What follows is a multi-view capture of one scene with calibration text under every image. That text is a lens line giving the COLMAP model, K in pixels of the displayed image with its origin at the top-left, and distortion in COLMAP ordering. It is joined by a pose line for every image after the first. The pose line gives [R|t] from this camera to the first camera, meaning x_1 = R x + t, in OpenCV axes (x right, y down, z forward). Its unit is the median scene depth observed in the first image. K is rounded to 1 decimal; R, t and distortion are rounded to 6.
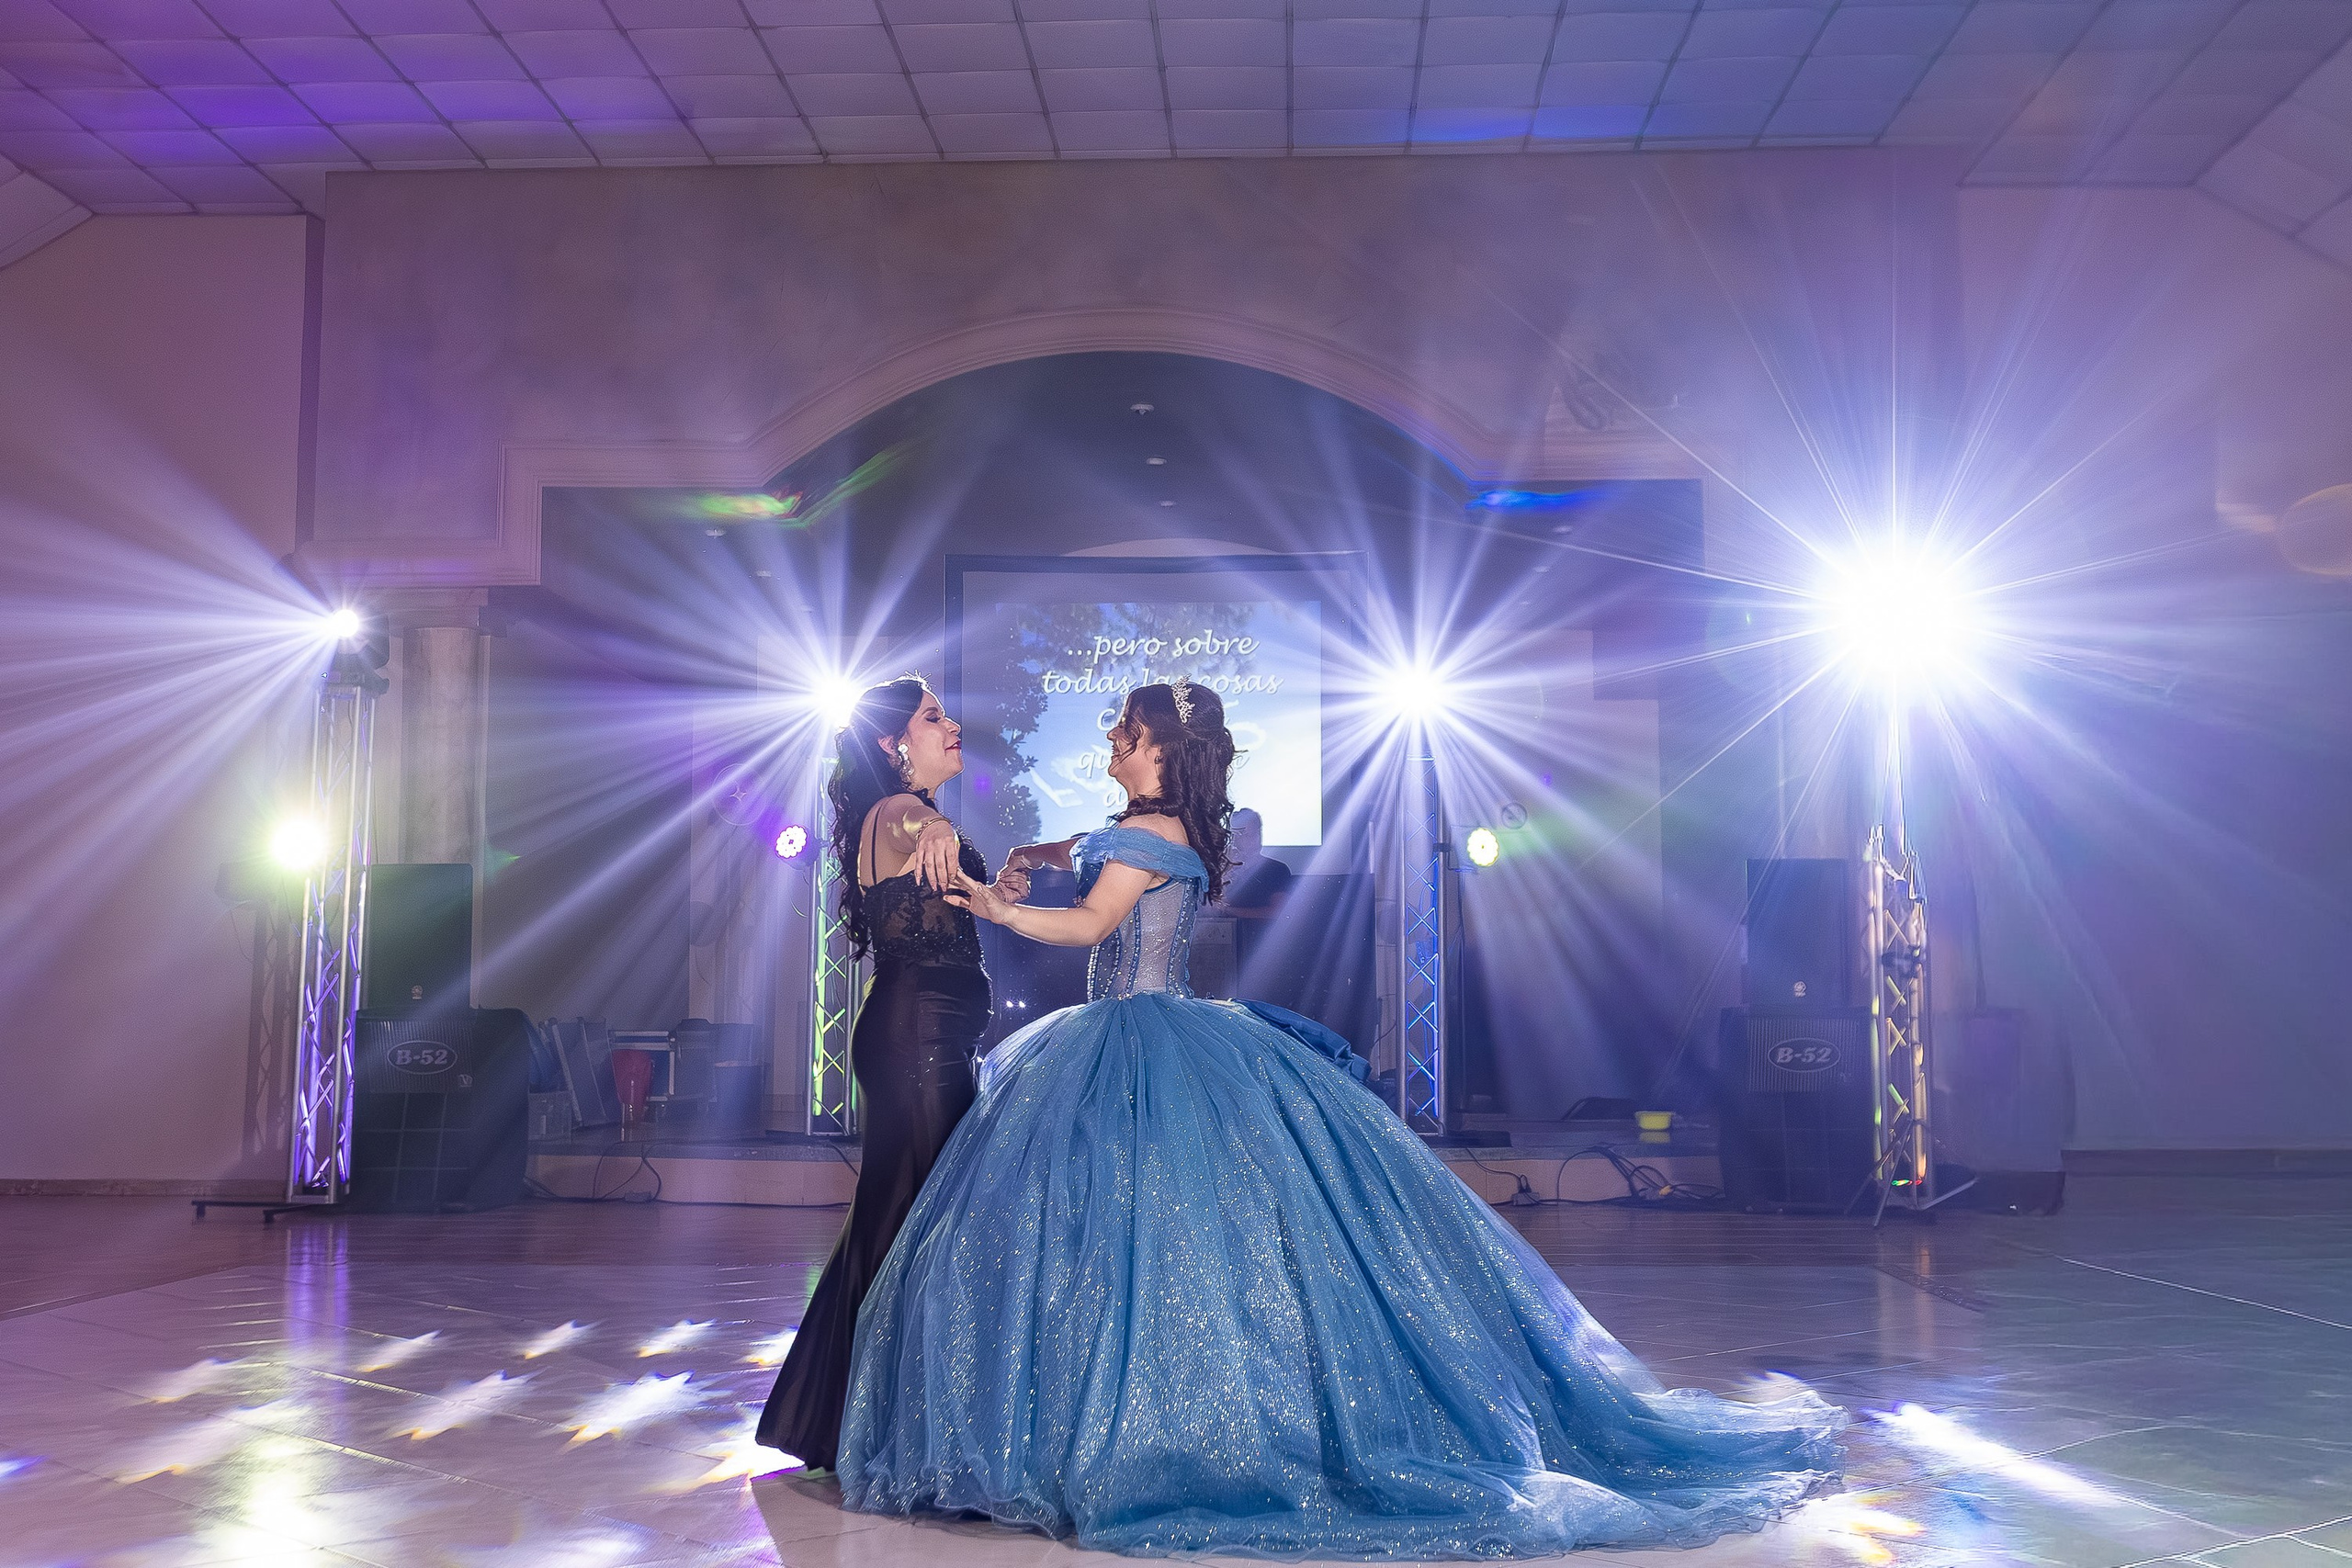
lens RADIAL K [[2349.9, 0, 1163.9], [0, 2349.9, 777.6], [0, 0, 1]] dist [-0.004808, 0.000000]
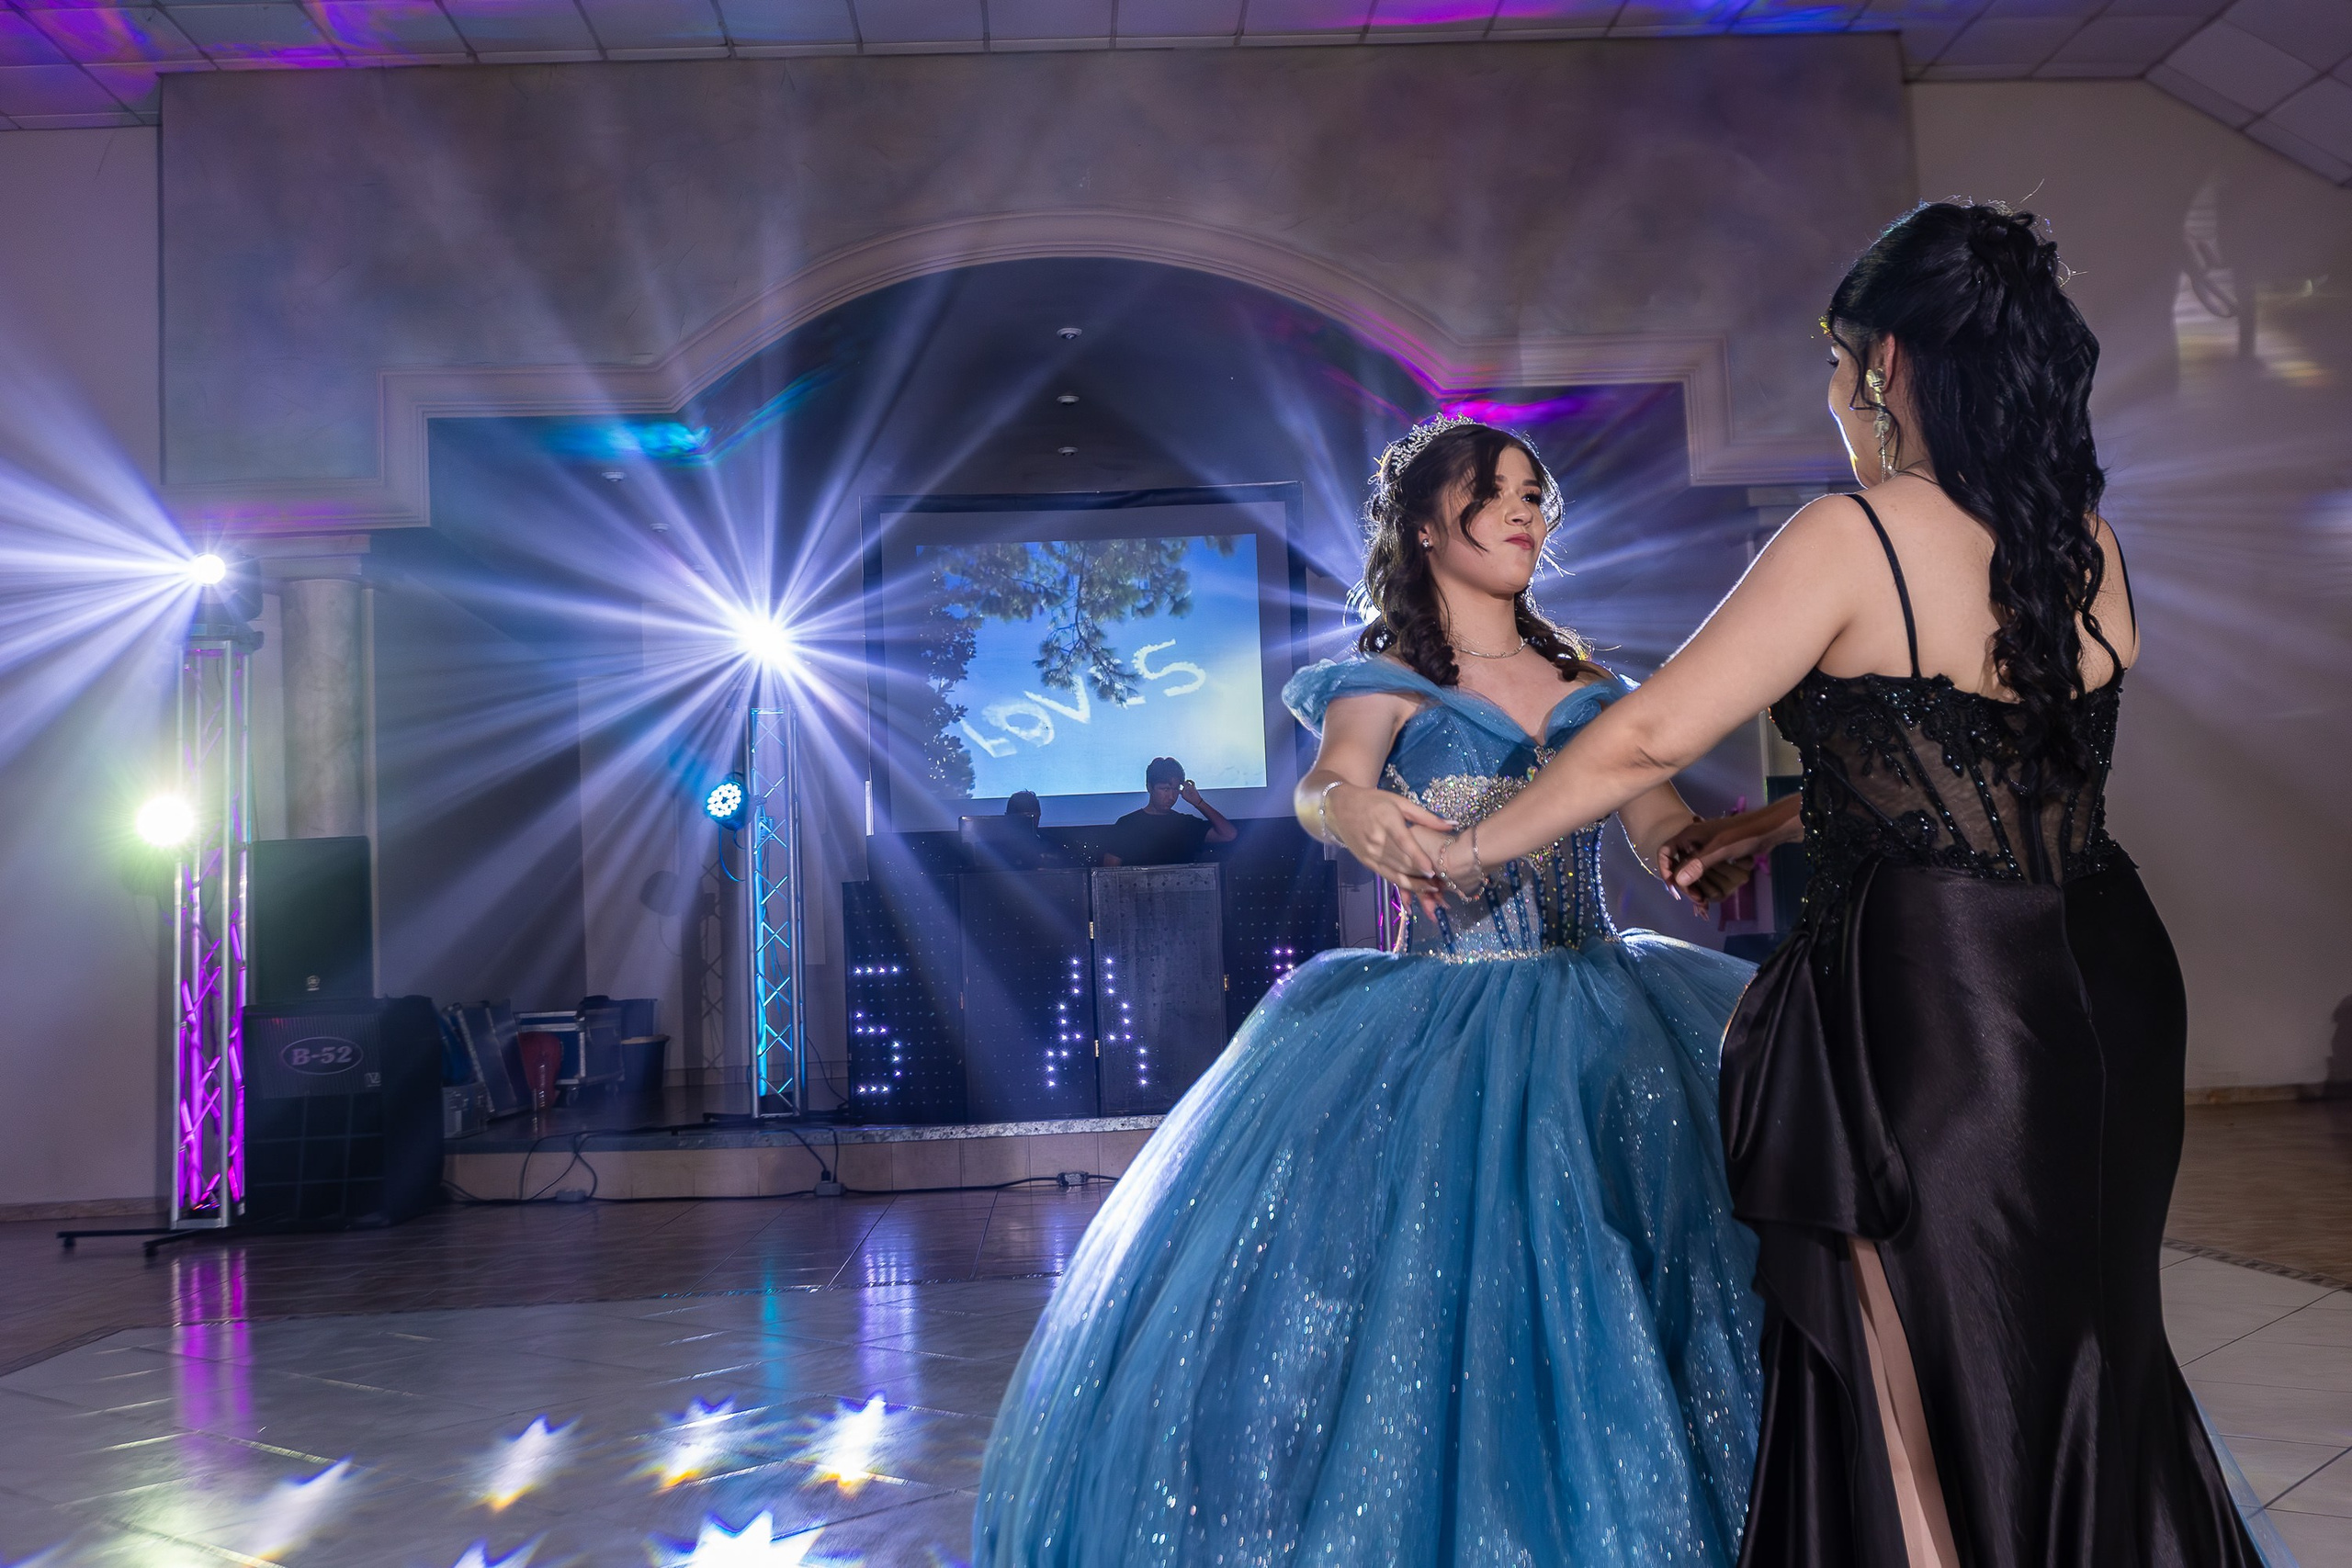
lens RADIAL K [[2137.0, 0, 1196.4], [0, 2137.0, 796.2], [0, 0, 1]] dist [-0.004734, 0.000000]
pose [[0.994267, -0.038196, 0.099873, -0.059674], [0.035916, 0.999054, 0.024535, 0.012051], [-0.100715, -0.020807, 0.994698, 0.154482]]
